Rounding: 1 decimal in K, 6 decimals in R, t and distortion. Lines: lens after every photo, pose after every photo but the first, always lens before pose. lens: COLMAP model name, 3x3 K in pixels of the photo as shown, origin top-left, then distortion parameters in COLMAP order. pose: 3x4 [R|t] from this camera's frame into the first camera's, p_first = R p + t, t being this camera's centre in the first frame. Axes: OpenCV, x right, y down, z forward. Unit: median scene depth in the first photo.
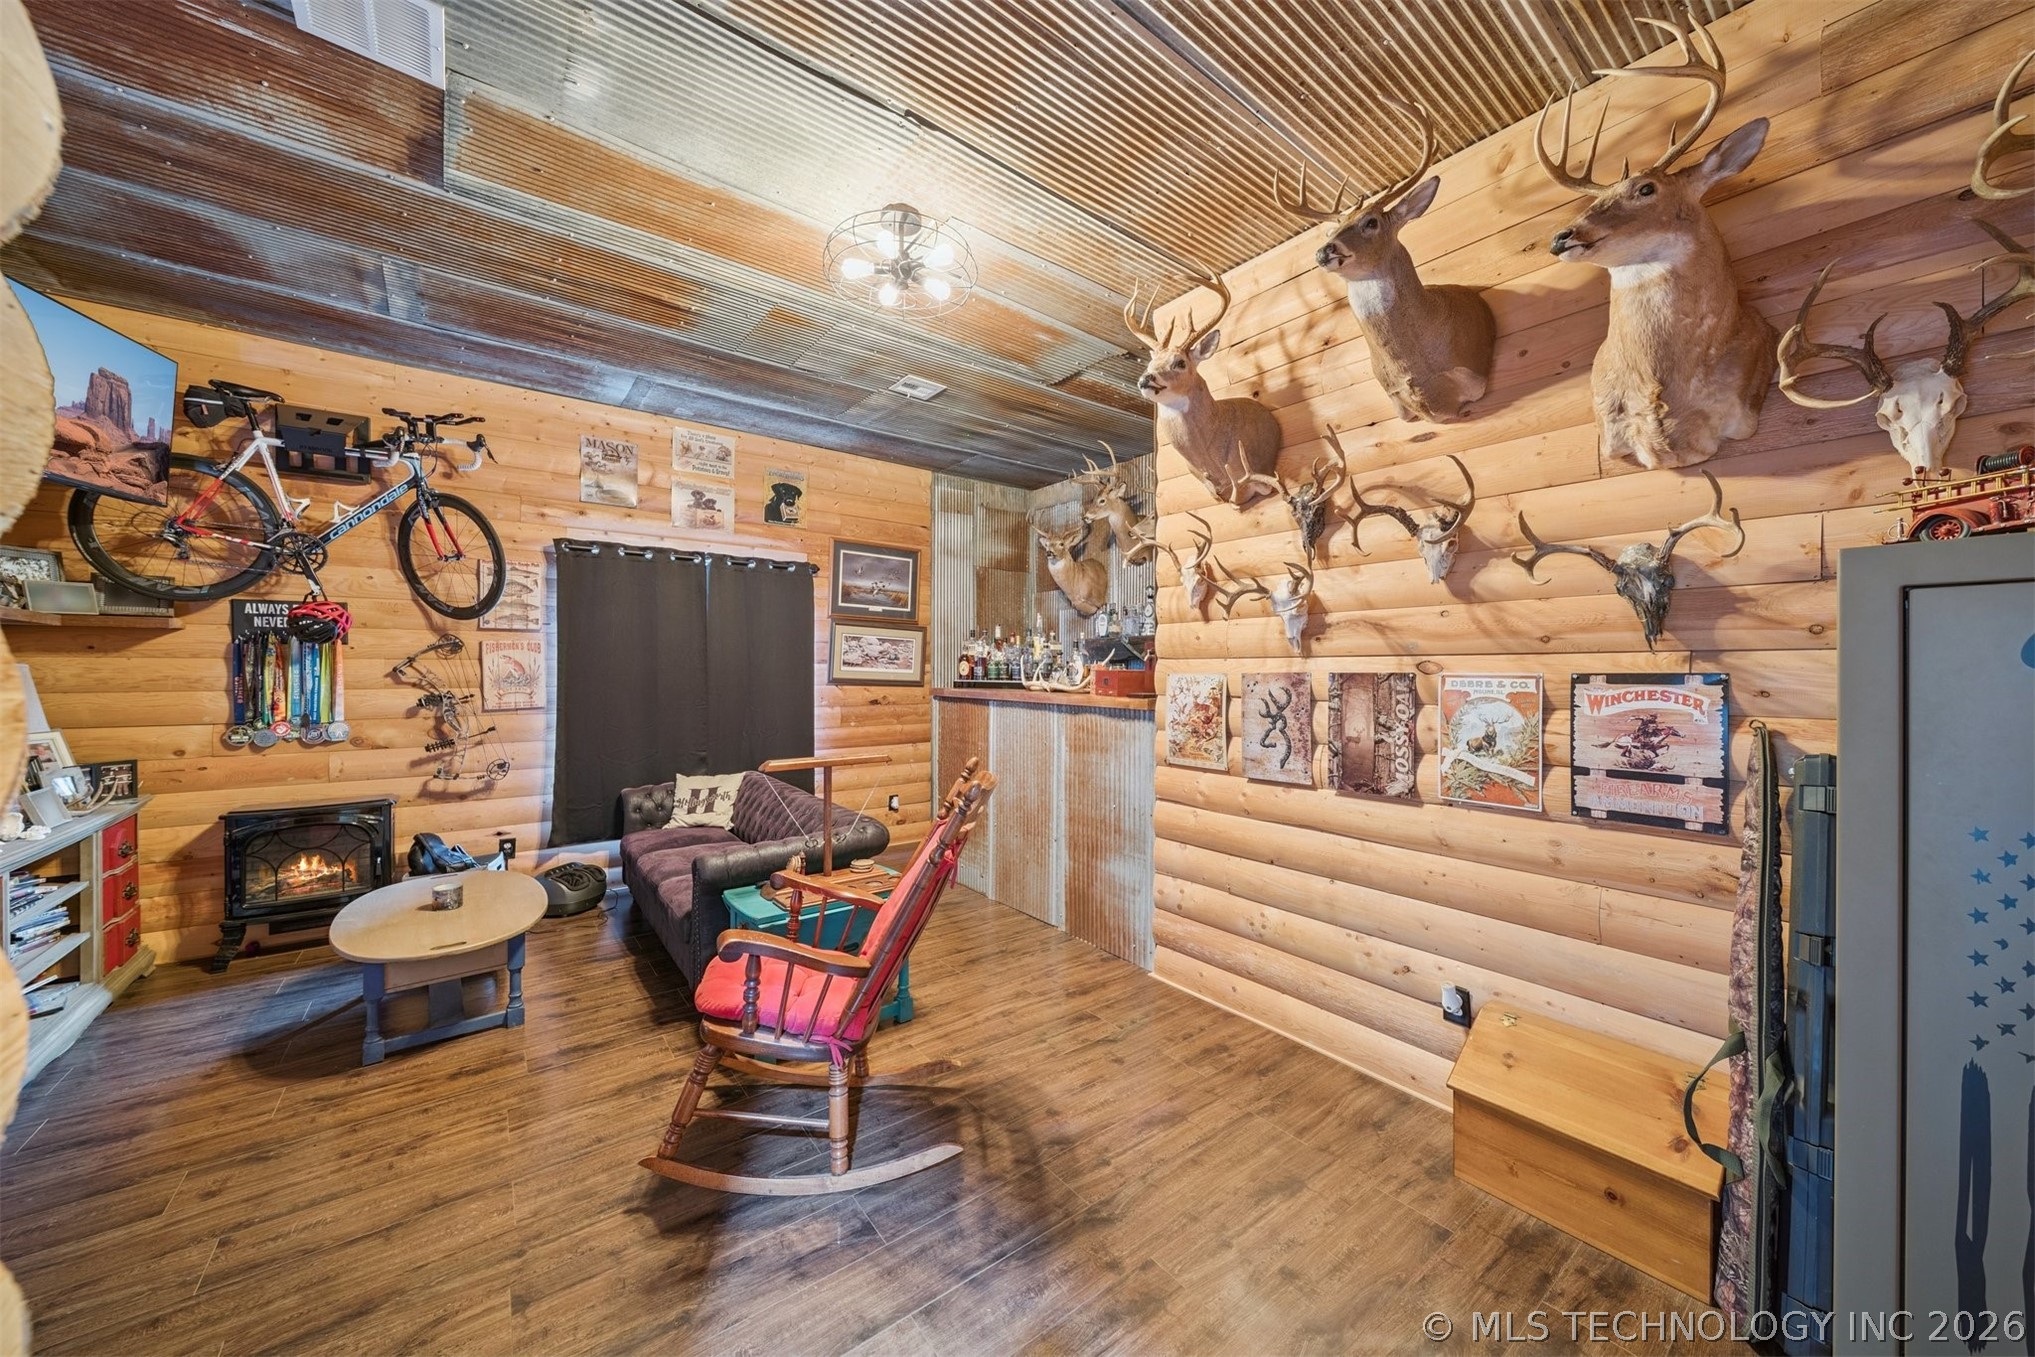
lens RADIAL K [[712.0, 0, 1000.9], [0, 712.0, 669.5], [0, 0, 1]] dist [0.004775, -0.002861]
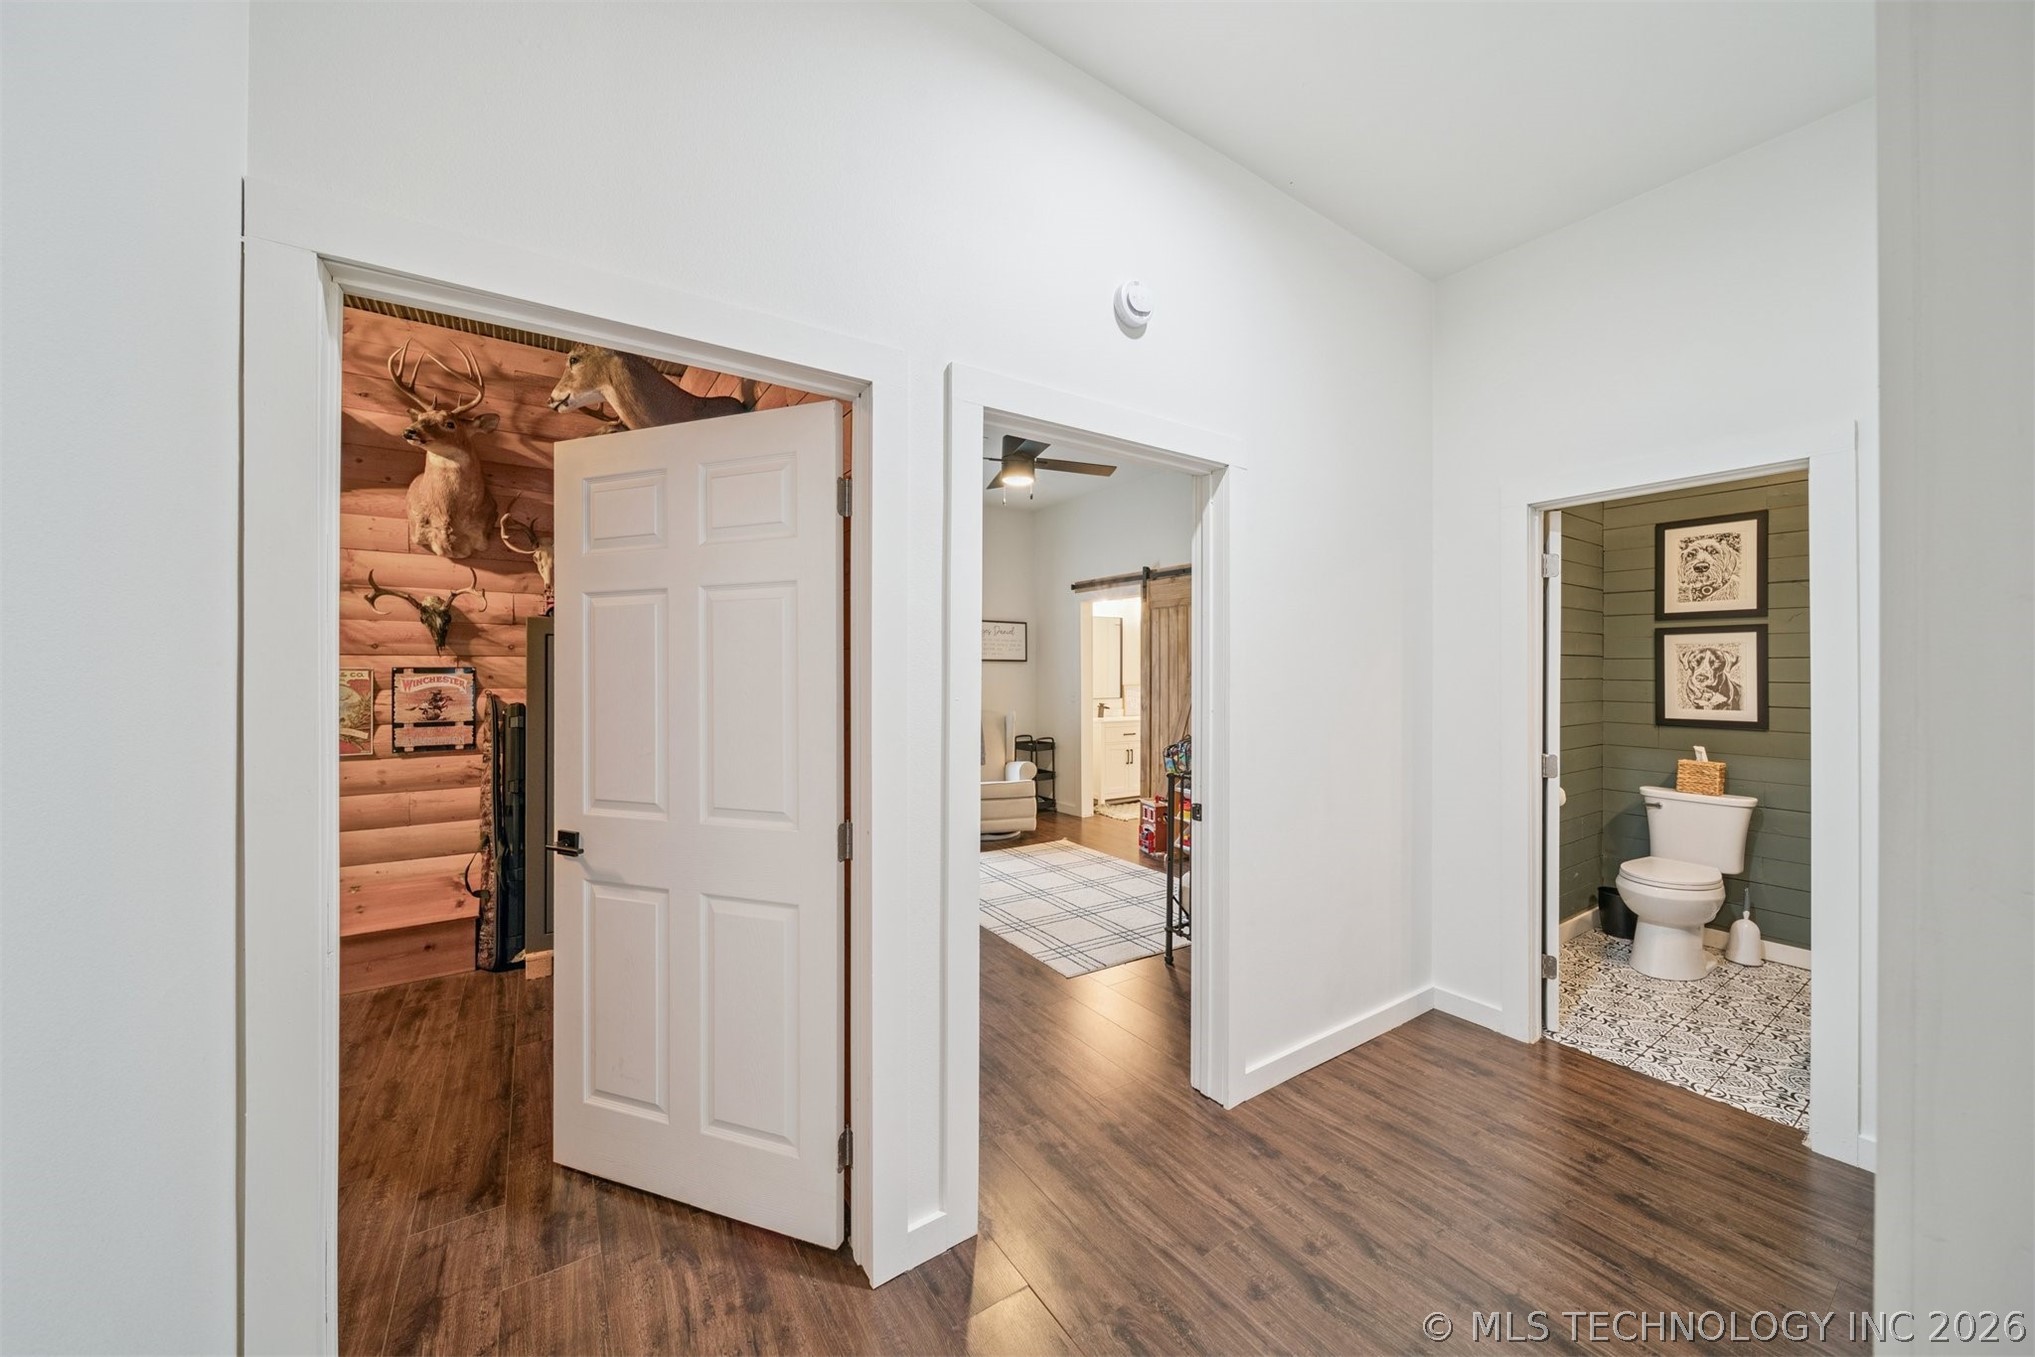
lens RADIAL K [[712.0, 0, 1000.9], [0, 712.0, 669.5], [0, 0, 1]] dist [0.004775, -0.002861]
pose [[0.061336, -0.006010, 0.998099, -0.574407], [-0.005336, 0.999966, 0.006349, -0.005754], [-0.998103, -0.005715, 0.061302, -0.383164]]
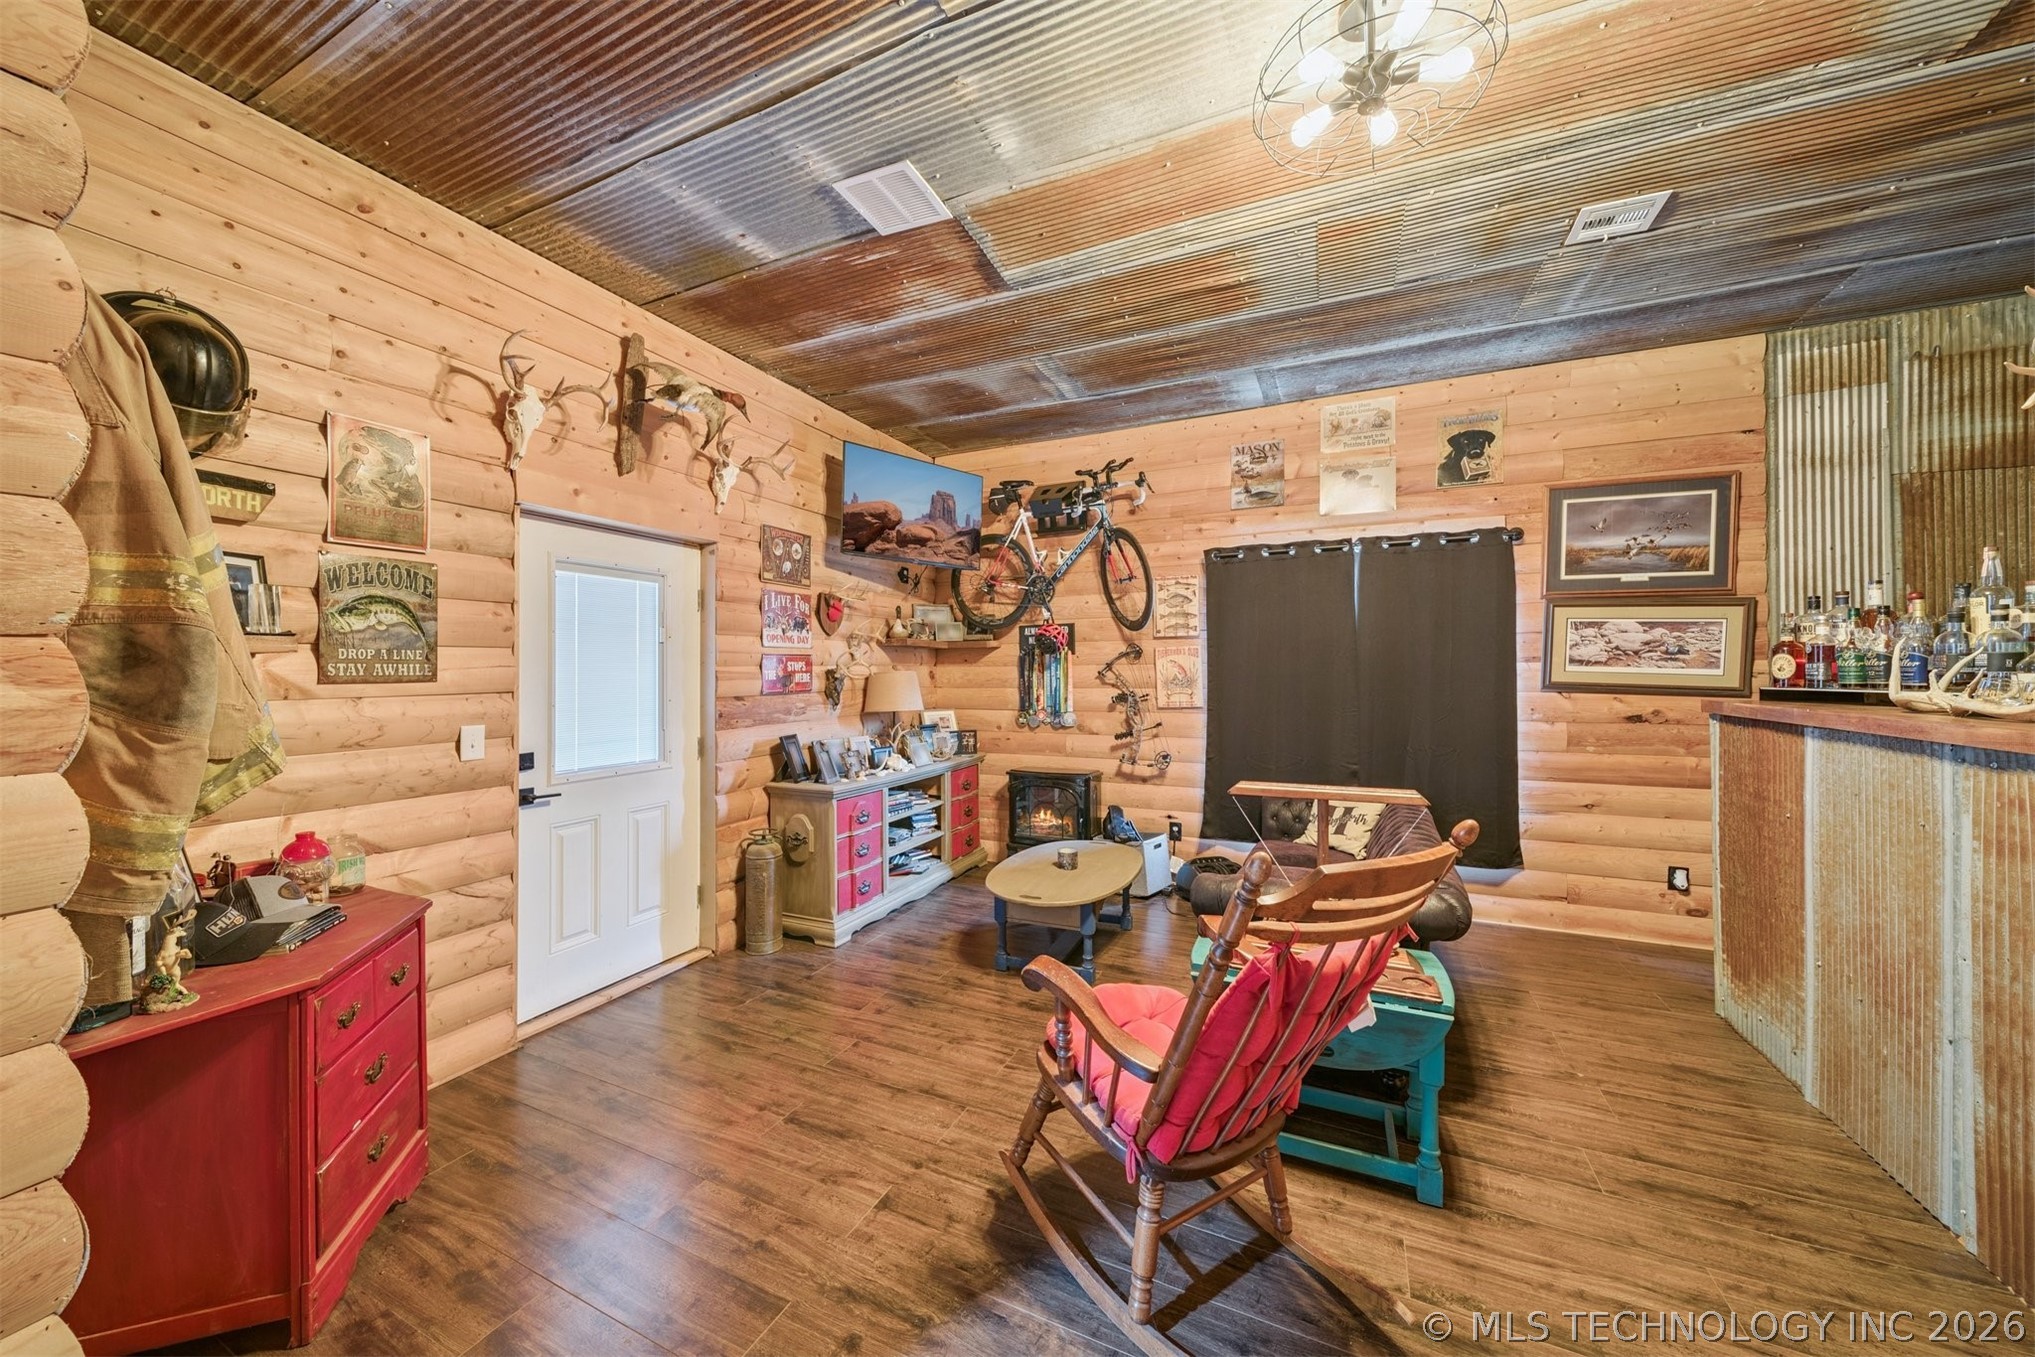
lens RADIAL K [[718.4, 0, 1020.1], [0, 718.4, 669.3], [0, 0, 1]] dist [0.001052, -0.002450]
pose [[0.465783, -0.007997, -0.884863, 0.271796], [0.006528, 0.999963, -0.005601, -0.000359], [0.884875, -0.003168, 0.465818, 0.343369]]
